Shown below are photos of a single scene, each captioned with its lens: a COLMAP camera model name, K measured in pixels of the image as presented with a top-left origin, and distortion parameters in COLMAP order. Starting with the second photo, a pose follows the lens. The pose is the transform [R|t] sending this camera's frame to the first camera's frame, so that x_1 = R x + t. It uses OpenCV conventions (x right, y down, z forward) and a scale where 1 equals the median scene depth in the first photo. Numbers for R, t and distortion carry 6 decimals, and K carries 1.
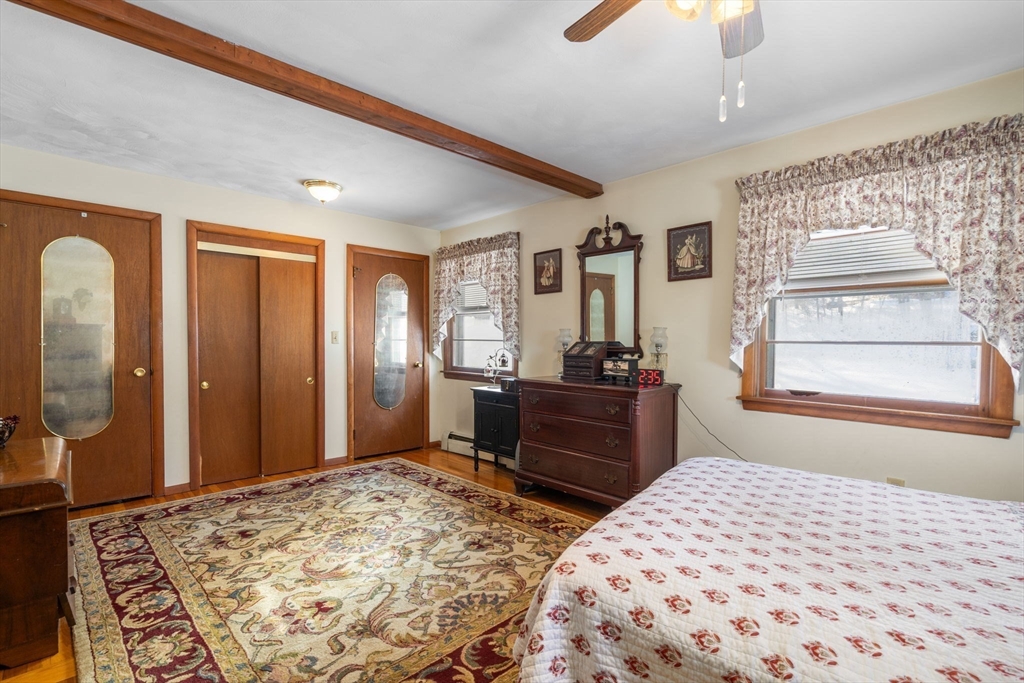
lens RADIAL K [[470.5, 0, 509.4], [0, 470.5, 346.6], [0, 0, 1]] dist [-0.004145, 0.001132]
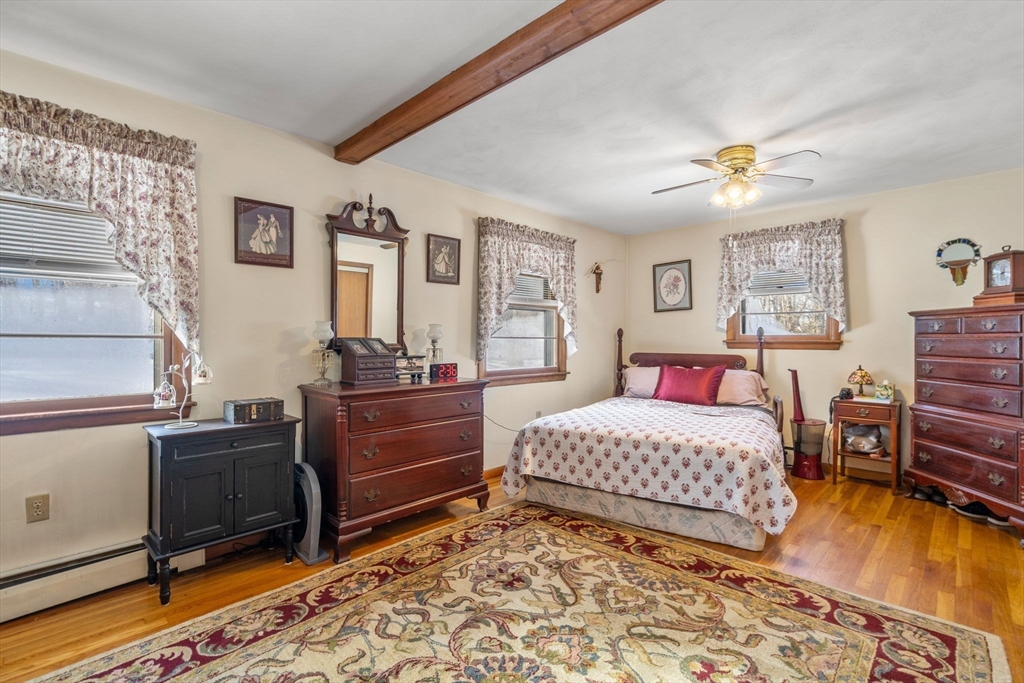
lens RADIAL K [[470.5, 0, 509.0], [0, 470.5, 335.2], [0, 0, 1]] dist [-0.004145, 0.001132]
pose [[-0.037561, -0.001644, 0.999293, -0.767556], [0.009684, 0.999951, 0.002010, -0.017076], [-0.999247, 0.009753, -0.037543, 0.878844]]
